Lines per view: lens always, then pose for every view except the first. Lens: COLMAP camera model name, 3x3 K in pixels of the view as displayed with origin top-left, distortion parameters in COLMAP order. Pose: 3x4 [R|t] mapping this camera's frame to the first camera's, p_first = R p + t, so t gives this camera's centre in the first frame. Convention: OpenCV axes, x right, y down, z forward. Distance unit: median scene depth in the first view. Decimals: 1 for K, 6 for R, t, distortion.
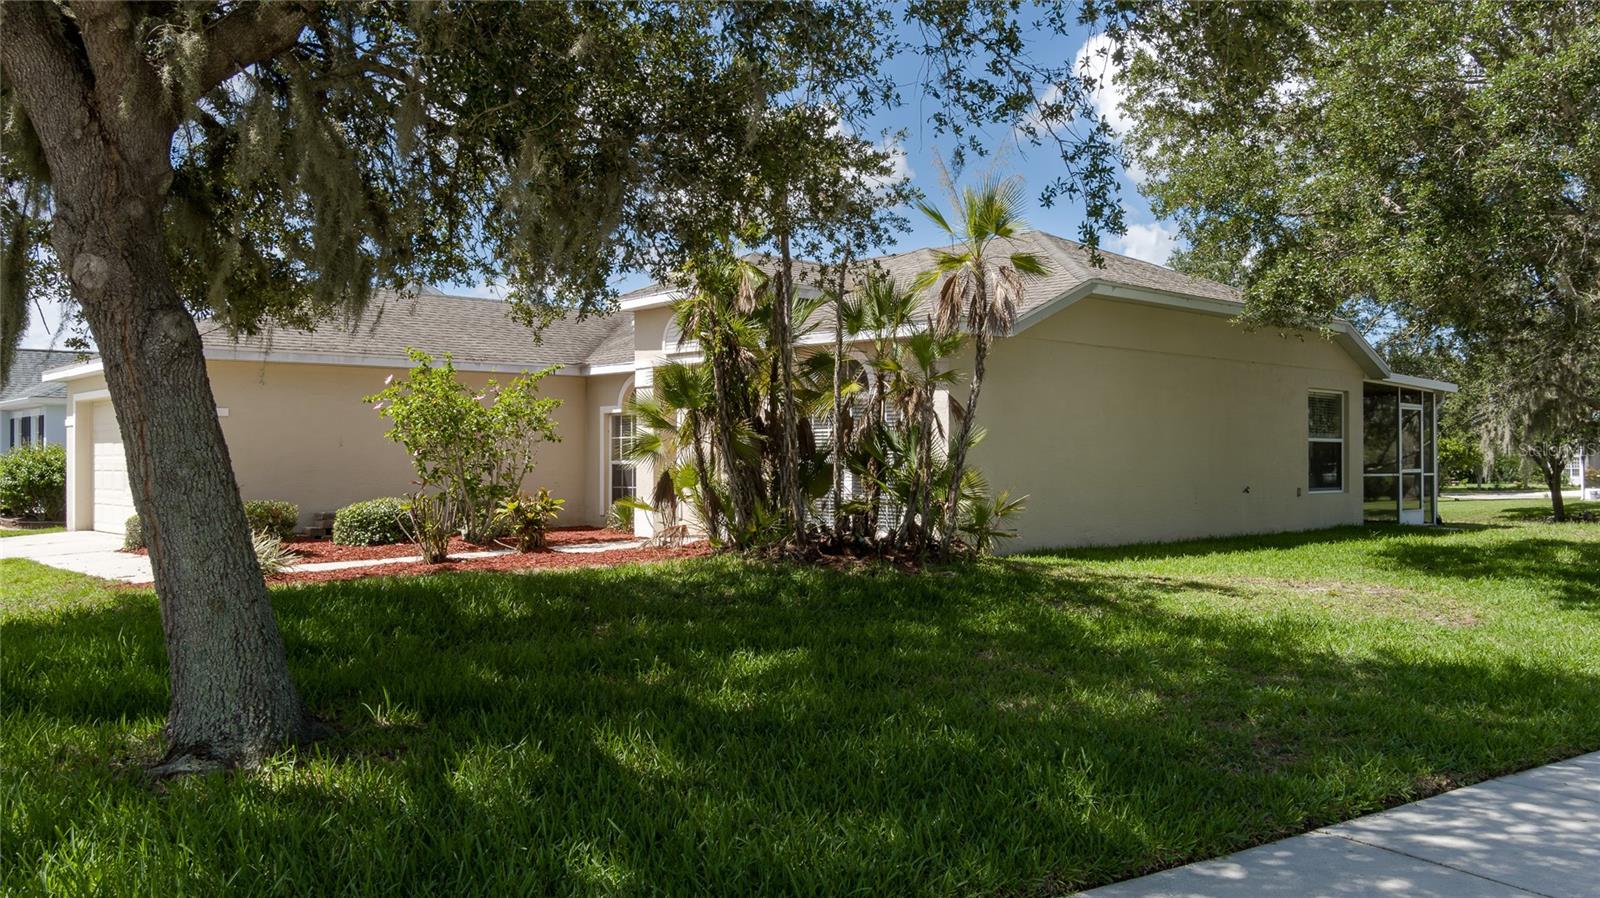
lens RADIAL K [[1294.0, 0, 743.4], [0, 1294.0, 441.0], [0, 0, 1]] dist [-0.051353, 0.004297]
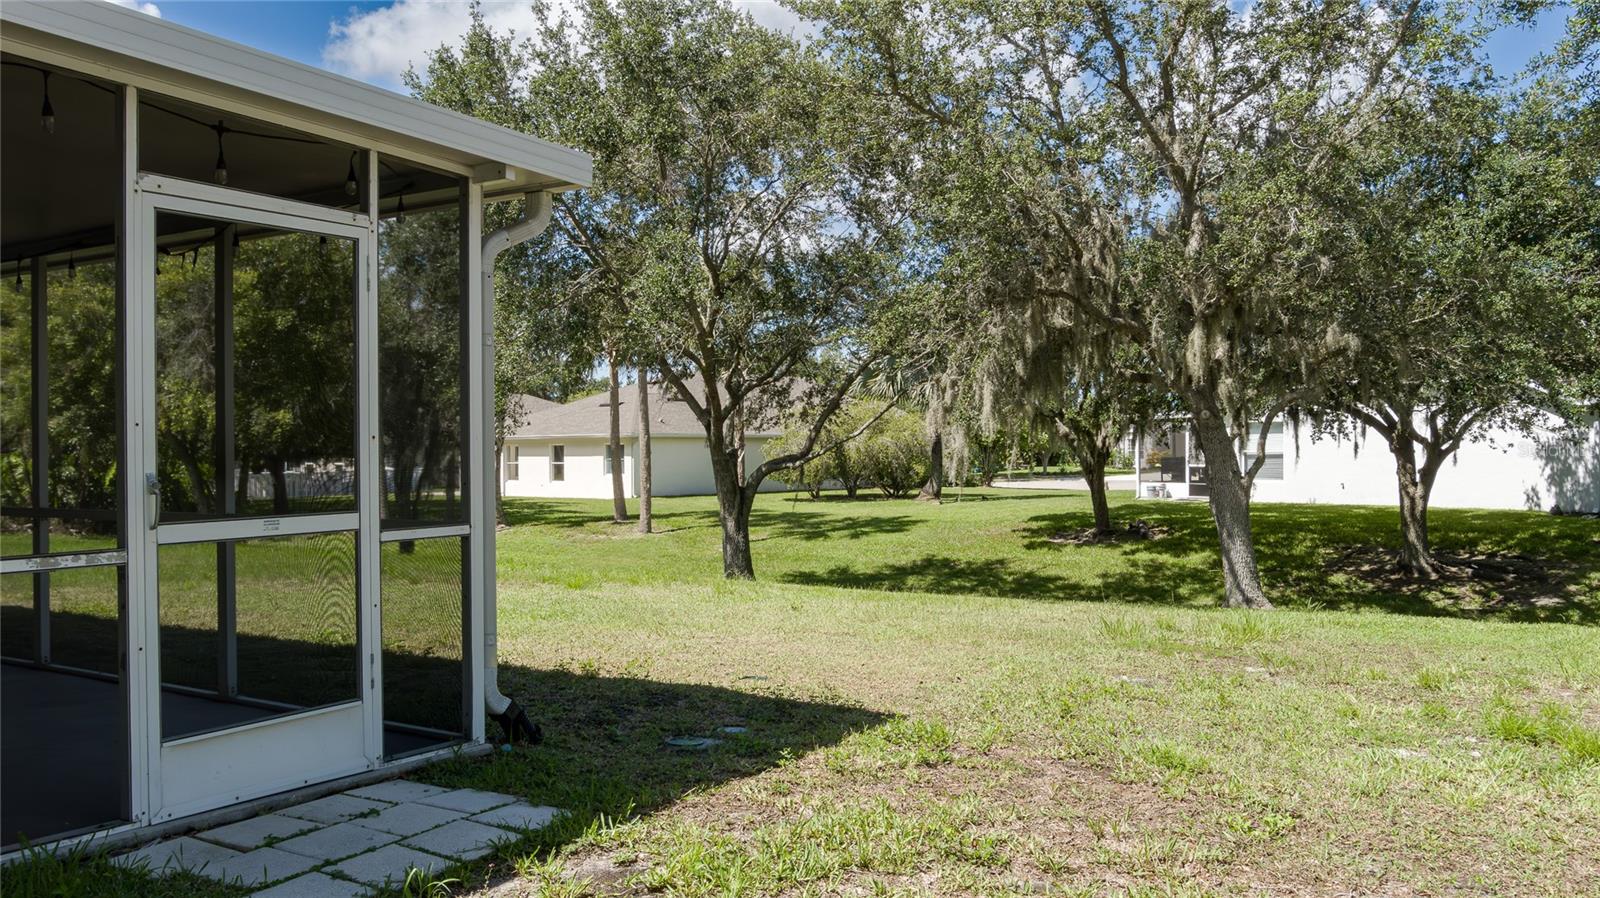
lens RADIAL K [[1294.0, 0, 743.4], [0, 1294.0, 441.0], [0, 0, 1]] dist [-0.051353, 0.004297]
pose [[0.959406, -0.007317, 0.281932, 1.078660], [0.004419, 0.999931, 0.010914, 0.017511], [-0.281993, -0.009225, 0.959372, 1.580975]]
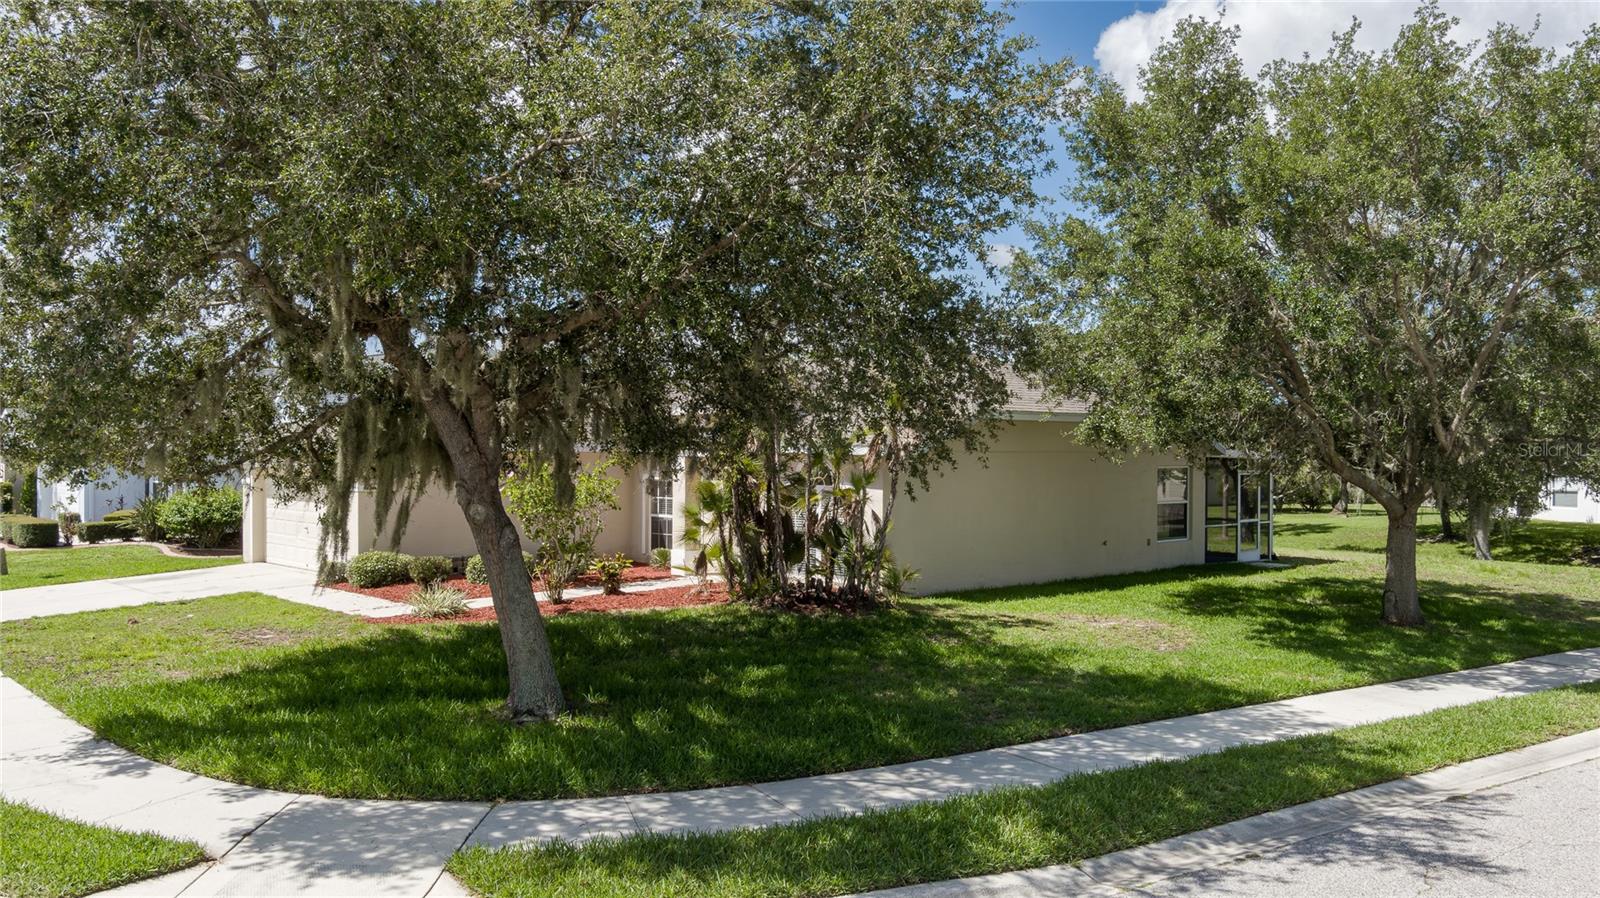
lens RADIAL K [[1294.0, 0, 743.4], [0, 1294.0, 441.0], [0, 0, 1]] dist [-0.051353, 0.004297]
pose [[0.999986, 0.005072, 0.001266, -0.011338], [-0.005084, 0.999938, 0.009871, -0.136218], [-0.001216, -0.009878, 0.999950, -0.655427]]
